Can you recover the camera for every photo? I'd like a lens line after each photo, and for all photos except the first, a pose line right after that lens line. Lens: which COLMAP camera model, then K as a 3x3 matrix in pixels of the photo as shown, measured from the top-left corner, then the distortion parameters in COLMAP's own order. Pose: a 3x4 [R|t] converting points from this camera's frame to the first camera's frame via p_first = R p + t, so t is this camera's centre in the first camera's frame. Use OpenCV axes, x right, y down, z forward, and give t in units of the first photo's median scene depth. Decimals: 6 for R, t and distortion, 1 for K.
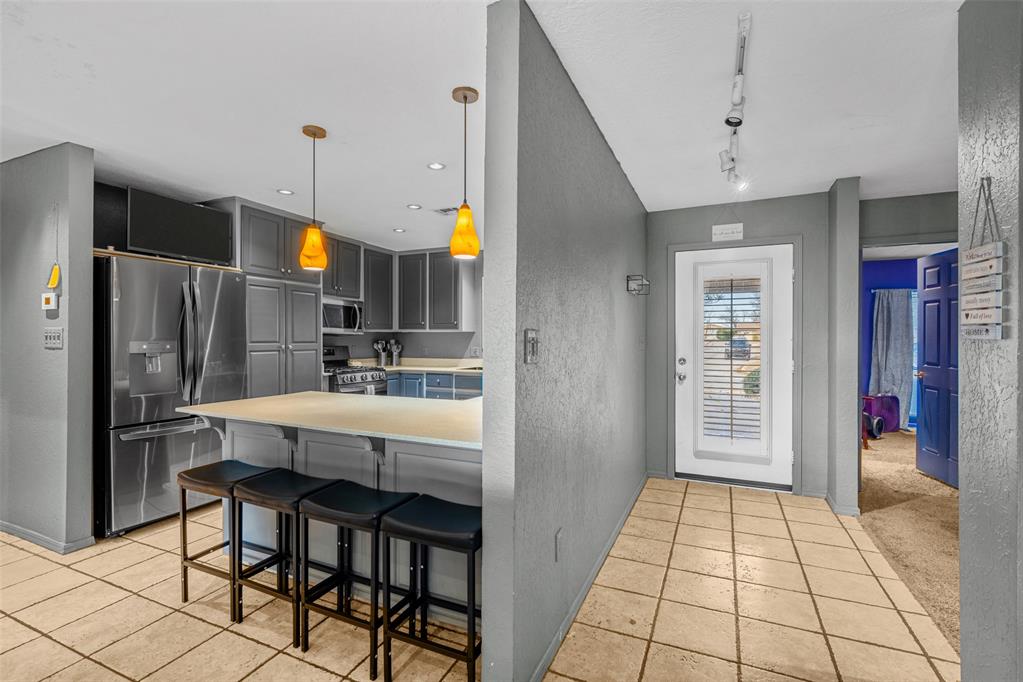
lens RADIAL K [[453.2, 0, 518.8], [0, 453.2, 339.9], [0, 0, 1]] dist [-0.000304, -0.000264]
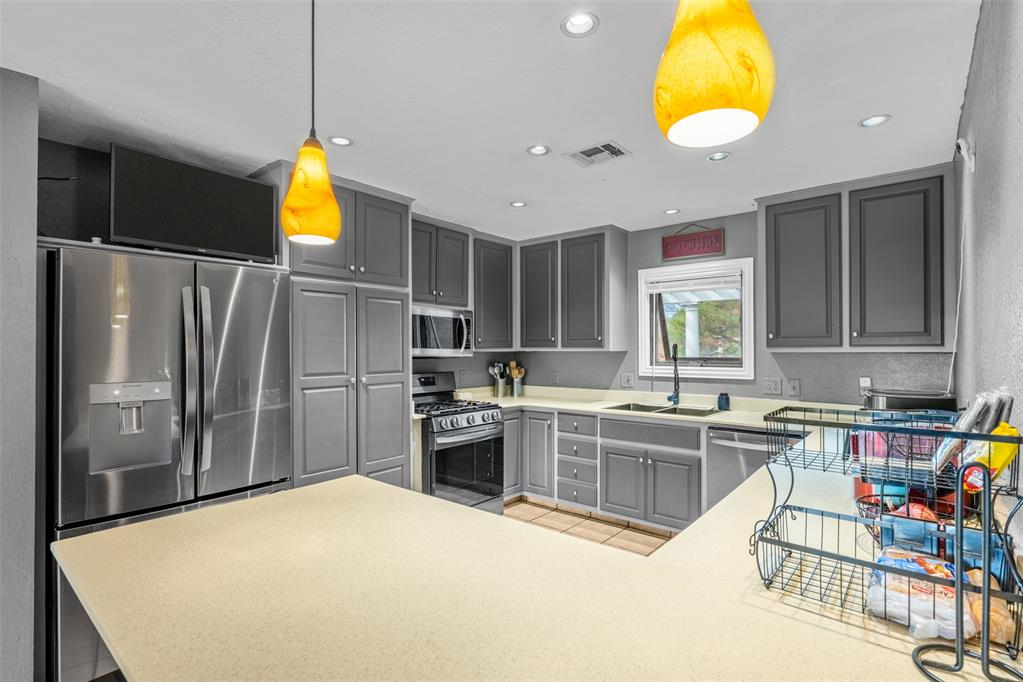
lens RADIAL K [[478.0, 0, 523.7], [0, 478.0, 342.4], [0, 0, 1]] dist [-0.000598, -0.000060]
pose [[0.964345, -0.005781, -0.264583, -0.062915], [0.002396, 0.999911, -0.013116, -0.024422], [0.264636, 0.012014, 0.964274, 0.288555]]
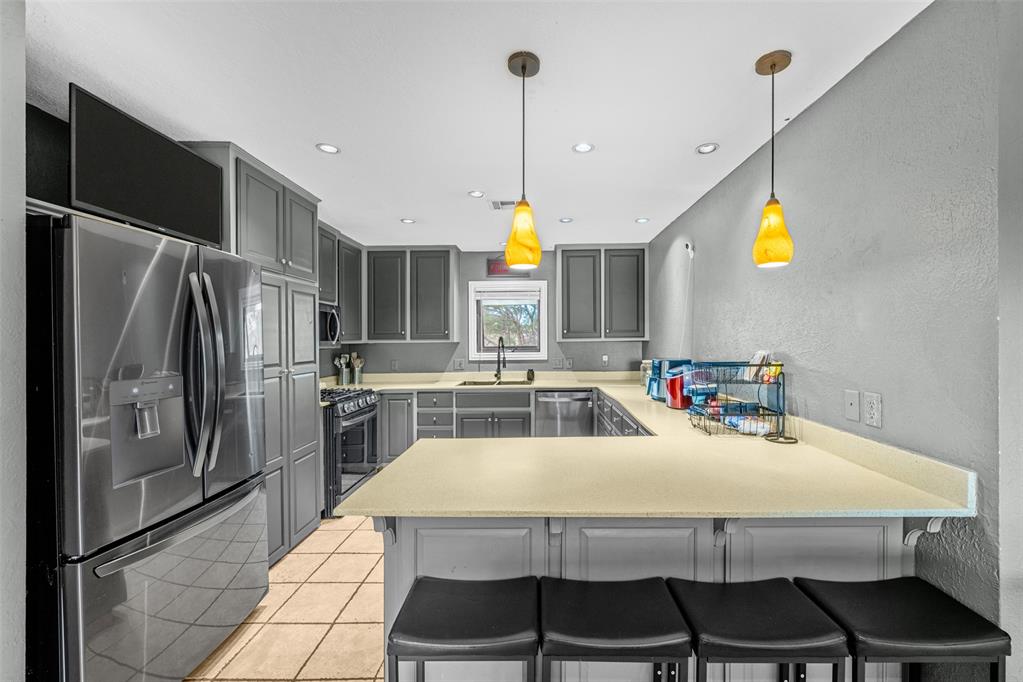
lens RADIAL K [[417.6, 0, 529.7], [0, 417.6, 341.6], [0, 0, 1]] dist [0.000733, 0.000080]
pose [[0.917294, -0.010659, 0.398068, -0.333089], [0.010289, 0.999942, 0.003067, -0.022287], [-0.398078, 0.001283, 0.917351, 0.201661]]
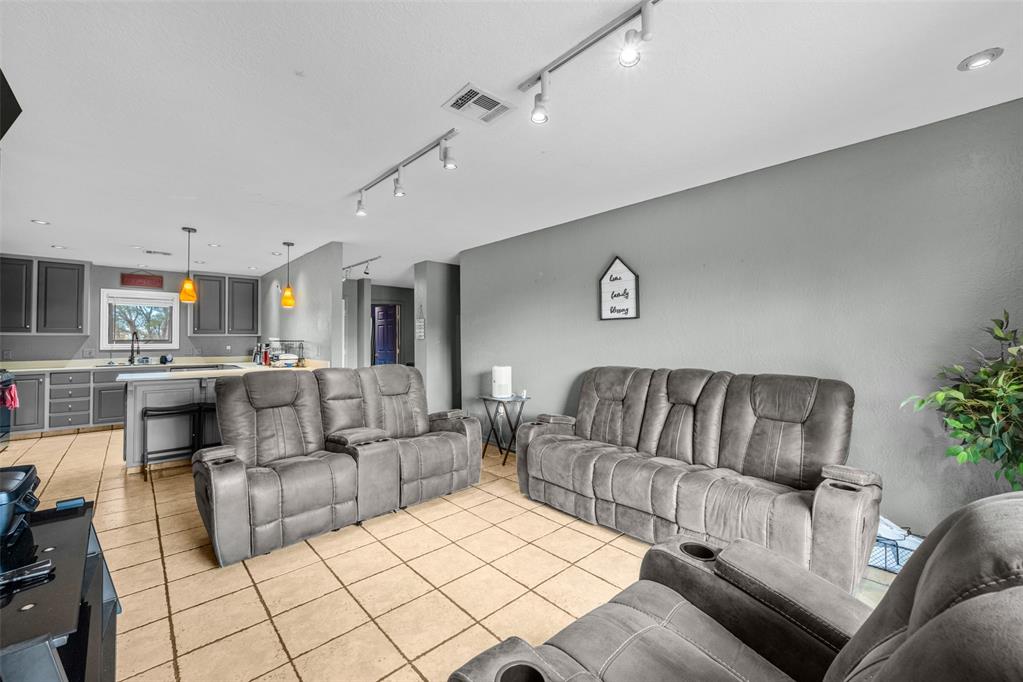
lens RADIAL K [[404.1, 0, 517.1], [0, 404.1, 337.4], [0, 0, 1]] dist [-0.000318, 0.000093]
pose [[0.367406, 0.007516, 0.930030, -0.722015], [0.011326, 0.999857, -0.012555, 0.013005], [-0.929992, 0.015146, 0.367268, -0.422953]]
